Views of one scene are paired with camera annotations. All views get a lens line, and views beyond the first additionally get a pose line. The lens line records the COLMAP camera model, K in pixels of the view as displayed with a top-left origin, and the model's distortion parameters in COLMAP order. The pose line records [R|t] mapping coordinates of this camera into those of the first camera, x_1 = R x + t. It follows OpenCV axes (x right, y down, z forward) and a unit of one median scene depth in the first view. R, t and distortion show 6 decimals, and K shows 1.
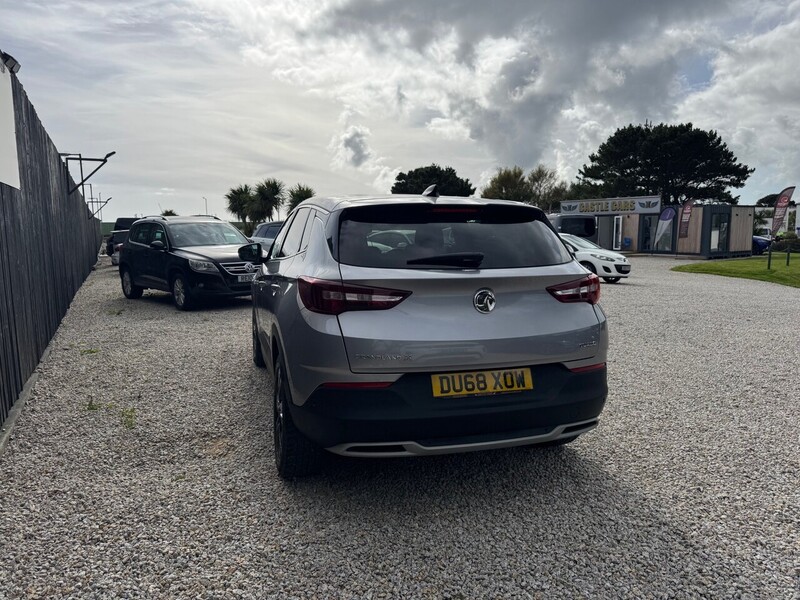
lens RADIAL K [[570.7, 0, 405.2], [0, 570.7, 295.9], [0, 0, 1]] dist [0.074038, -0.096069]
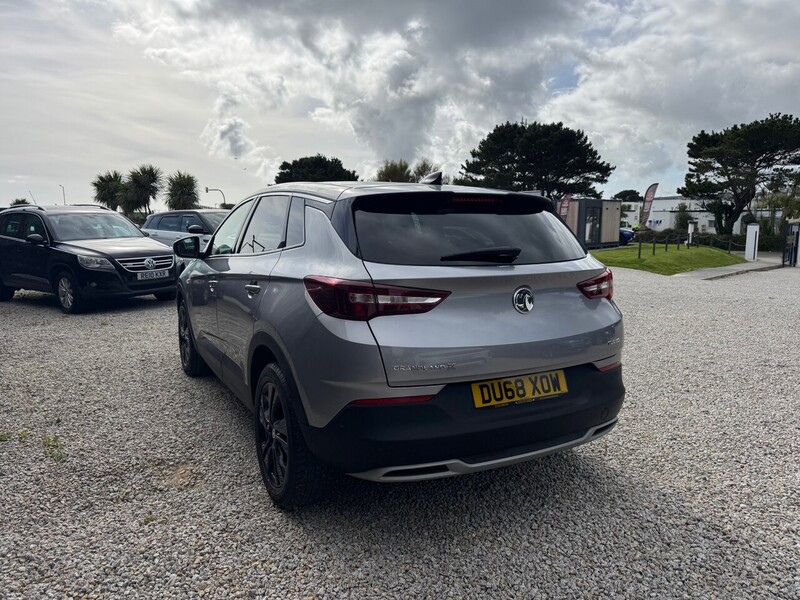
lens RADIAL K [[572.1, 0, 400.0], [0, 572.1, 286.8], [0, 0, 1]] dist [0.010513, -0.004518]
pose [[0.978086, -0.021353, 0.207102, -0.132001], [0.021519, 0.999767, 0.001451, -0.009779], [-0.207085, 0.003038, 0.978318, 0.074911]]
